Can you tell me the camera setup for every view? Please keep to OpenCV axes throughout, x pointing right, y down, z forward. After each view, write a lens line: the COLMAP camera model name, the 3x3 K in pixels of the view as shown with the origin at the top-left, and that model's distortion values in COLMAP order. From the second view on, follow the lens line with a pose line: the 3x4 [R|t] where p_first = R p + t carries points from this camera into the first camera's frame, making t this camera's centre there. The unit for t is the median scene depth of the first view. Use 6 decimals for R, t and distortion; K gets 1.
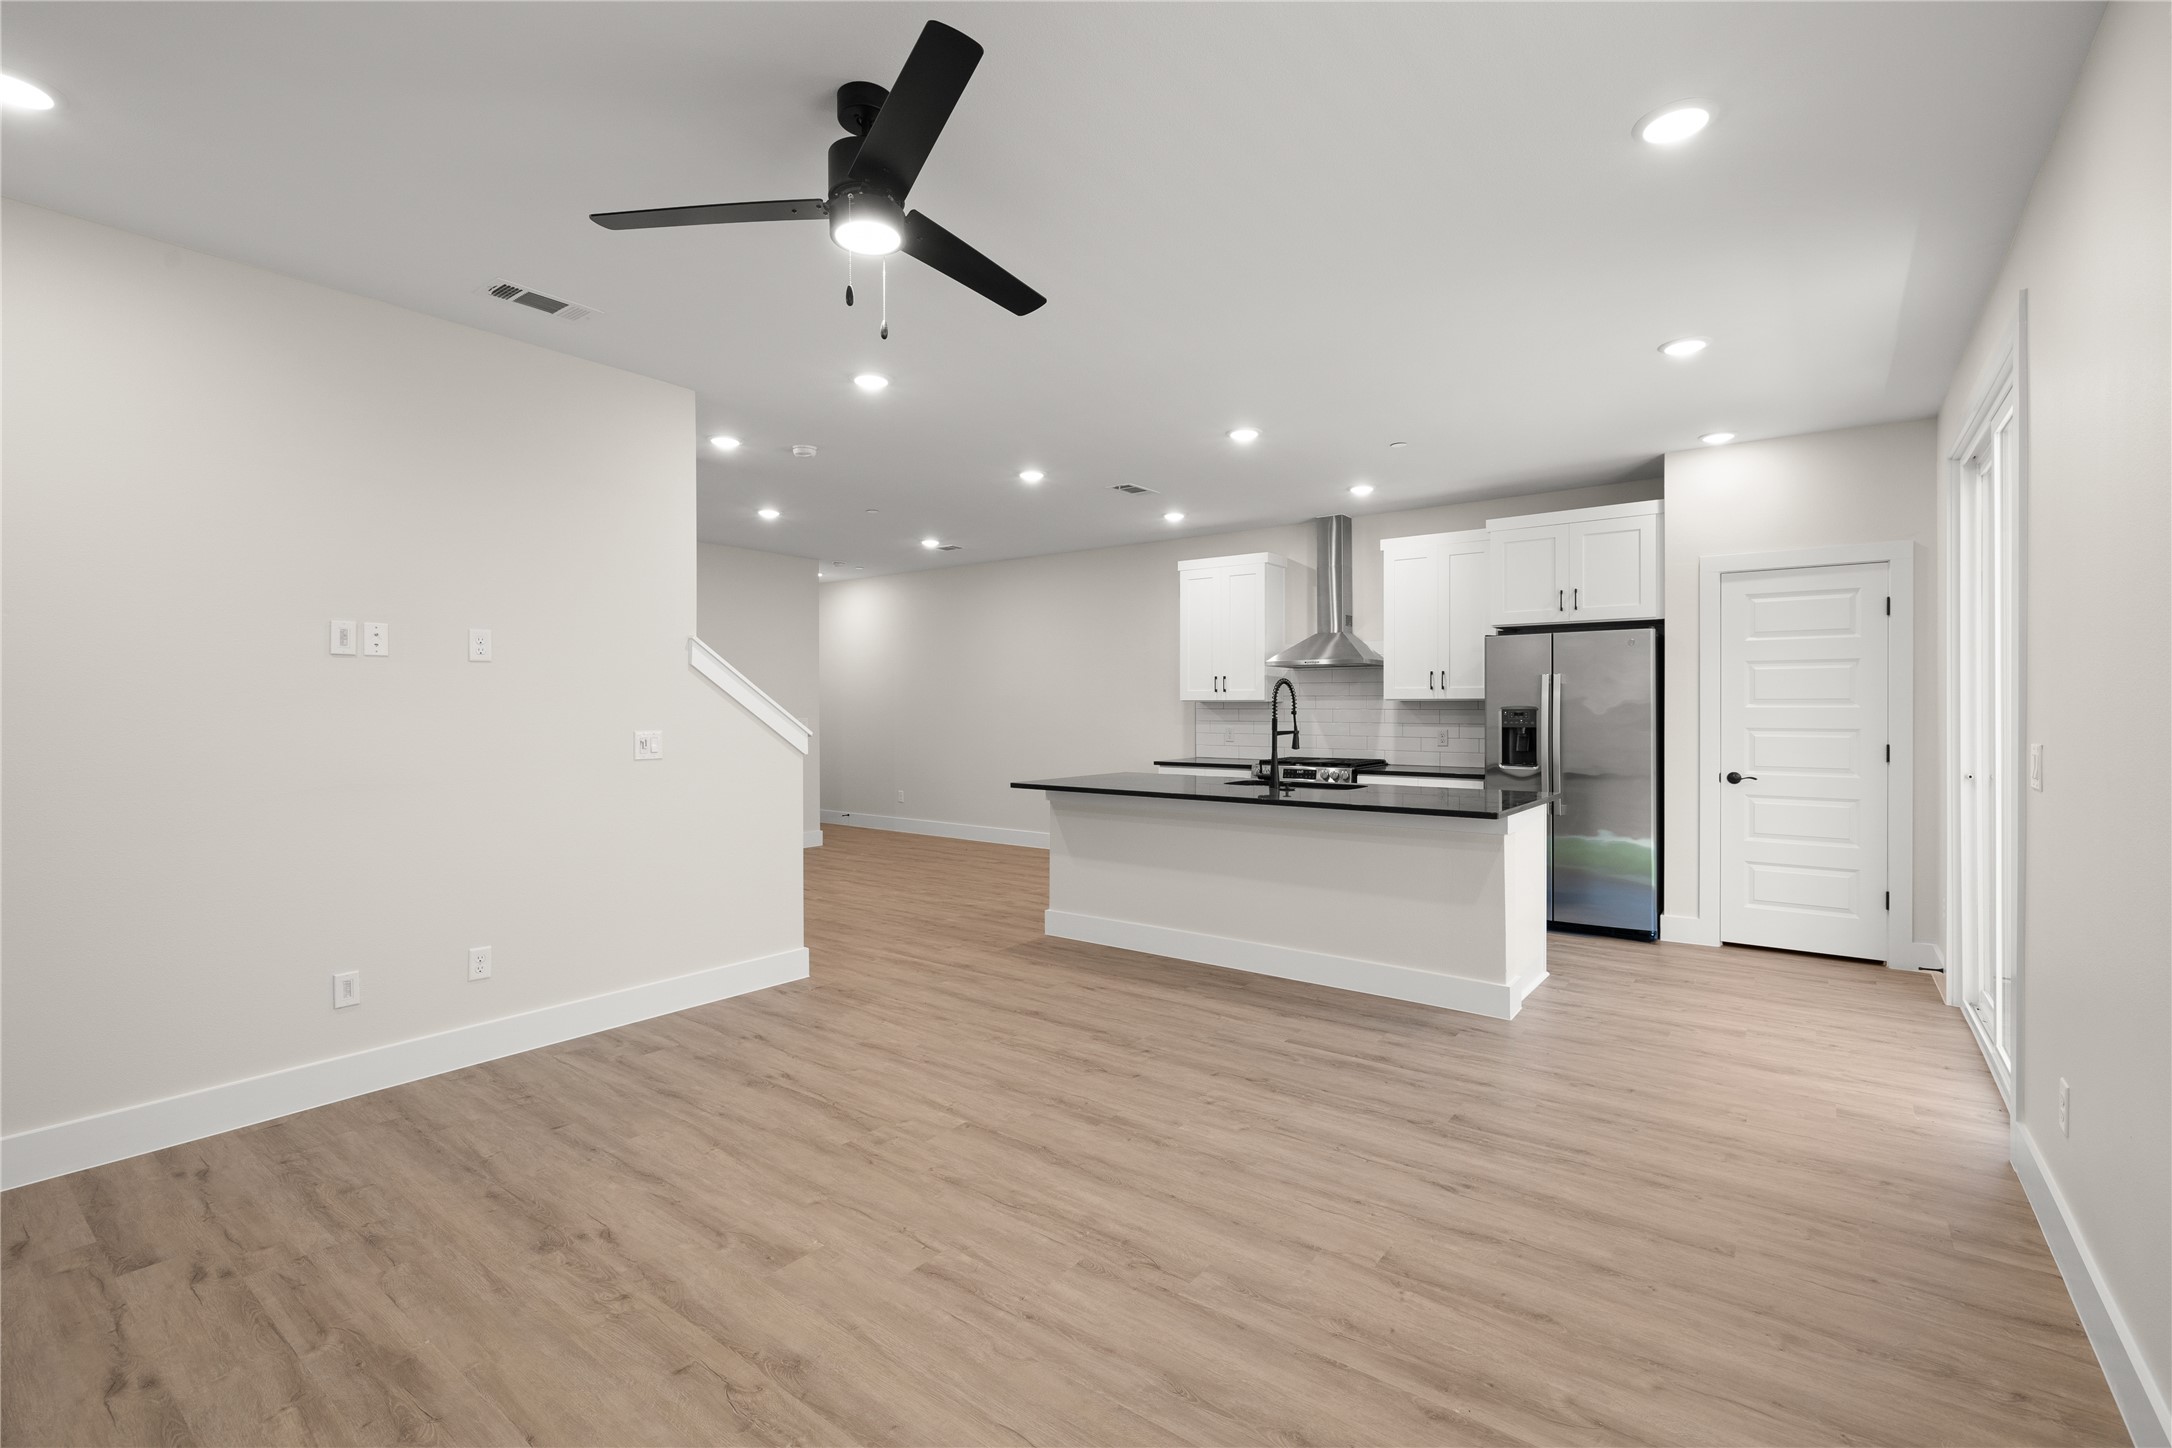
lens RADIAL K [[969.1, 0, 1086.4], [0, 969.1, 714.8], [0, 0, 1]] dist [-0.004053, 0.000069]
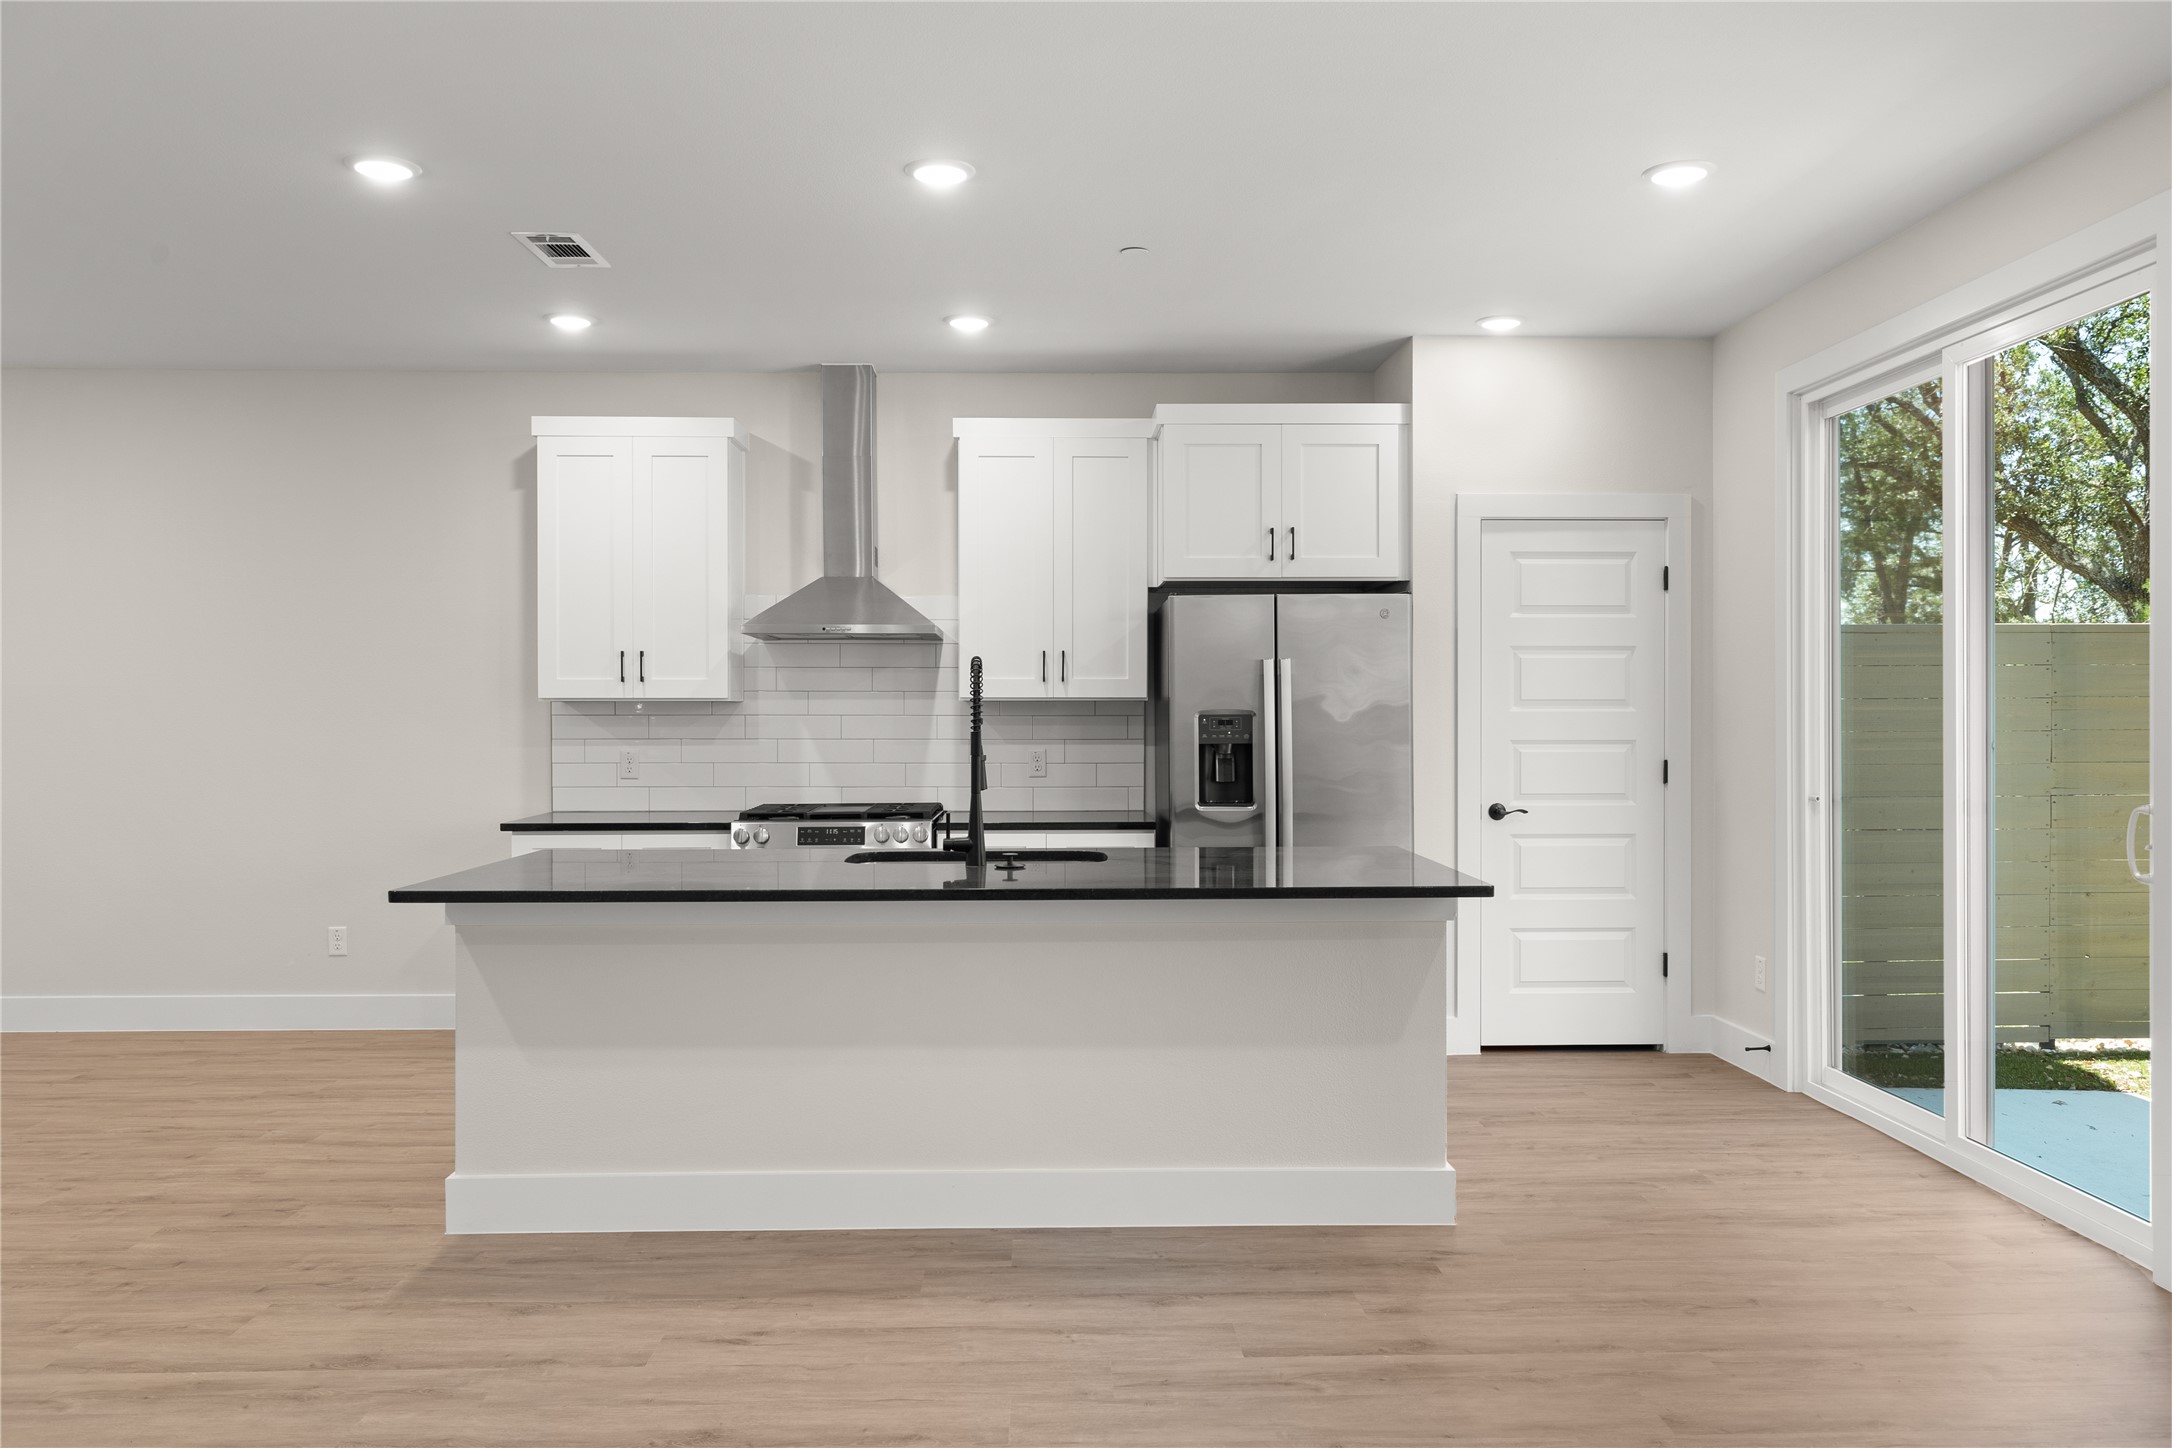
lens RADIAL K [[1591.1, 0, 1088.1], [0, 1591.1, 723.0], [0, 0, 1]] dist [-0.000185, 0.003366]
pose [[0.777640, -0.004837, 0.628691, -0.276444], [0.005443, 0.999985, 0.000961, -0.001792], [-0.628686, 0.002675, 0.777654, 0.273834]]
